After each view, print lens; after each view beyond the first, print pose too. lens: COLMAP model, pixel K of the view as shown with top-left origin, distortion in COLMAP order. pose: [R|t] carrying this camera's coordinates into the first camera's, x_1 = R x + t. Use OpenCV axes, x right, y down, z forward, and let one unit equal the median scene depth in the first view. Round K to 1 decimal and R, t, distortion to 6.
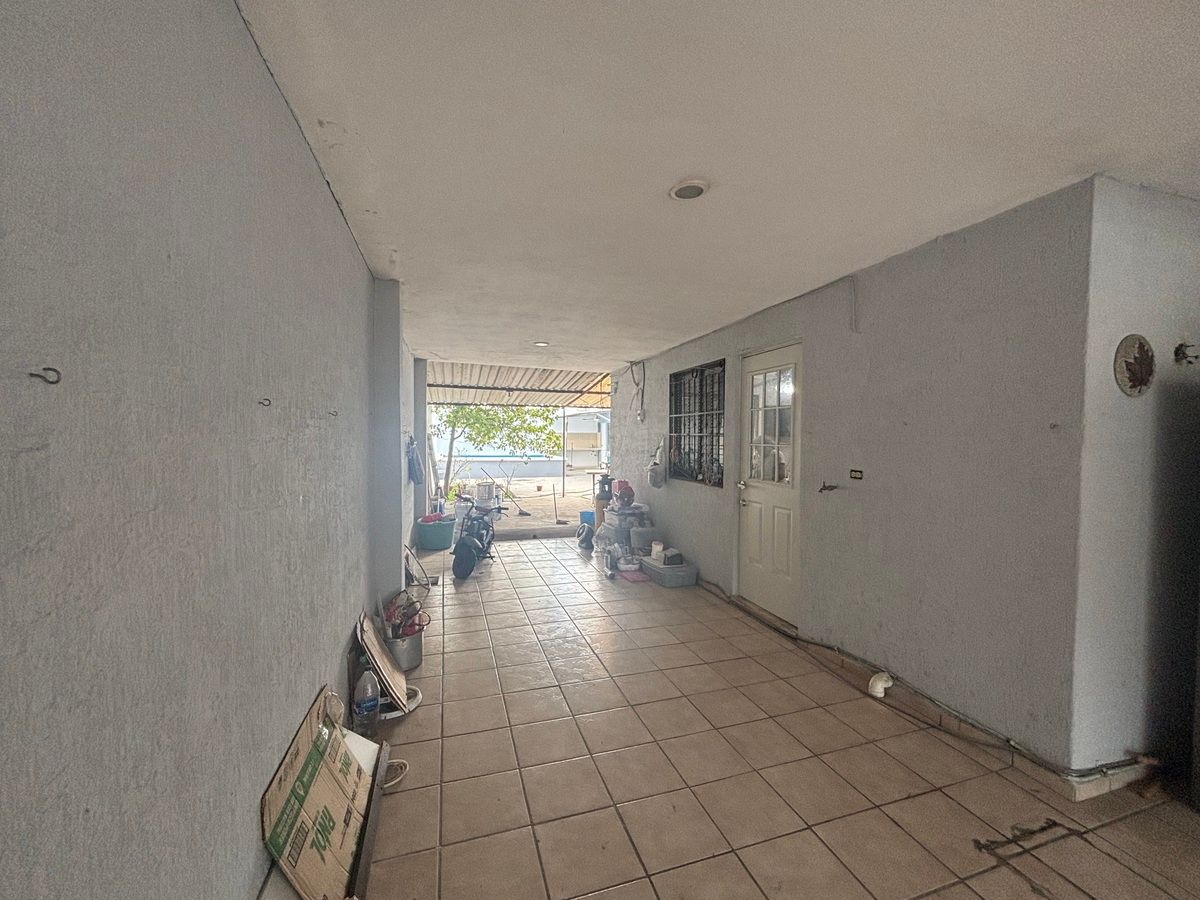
lens RADIAL K [[481.8, 0, 600.0], [0, 481.8, 450.0], [0, 0, 1]] dist [0.001116, -0.000003]
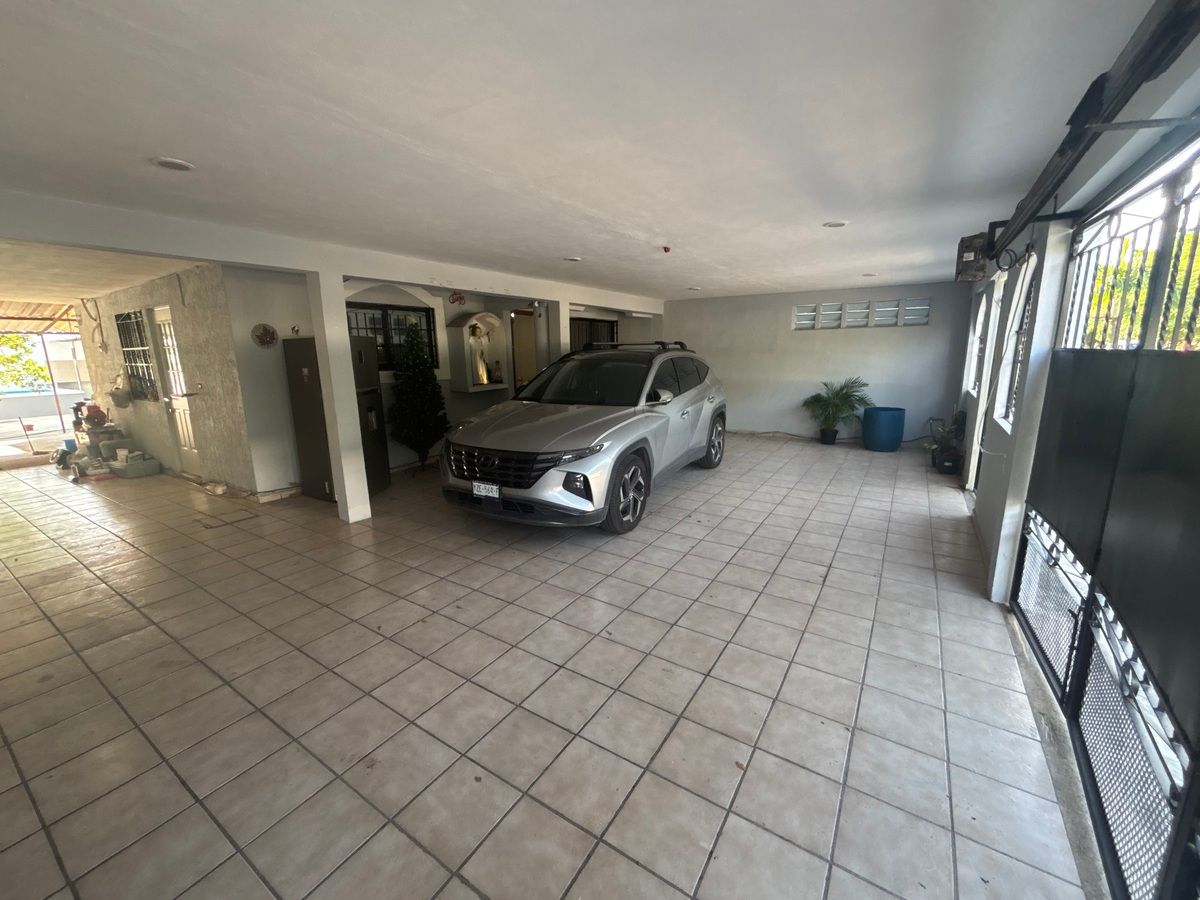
lens RADIAL K [[481.8, 0, 600.0], [0, 481.8, 450.0], [0, 0, 1]] dist [0.001116, -0.000003]
pose [[0.770565, -0.141195, 0.621525, 0.274636], [0.039265, 0.983817, 0.174818, 0.016085], [-0.636151, -0.110305, 0.763639, -0.737923]]
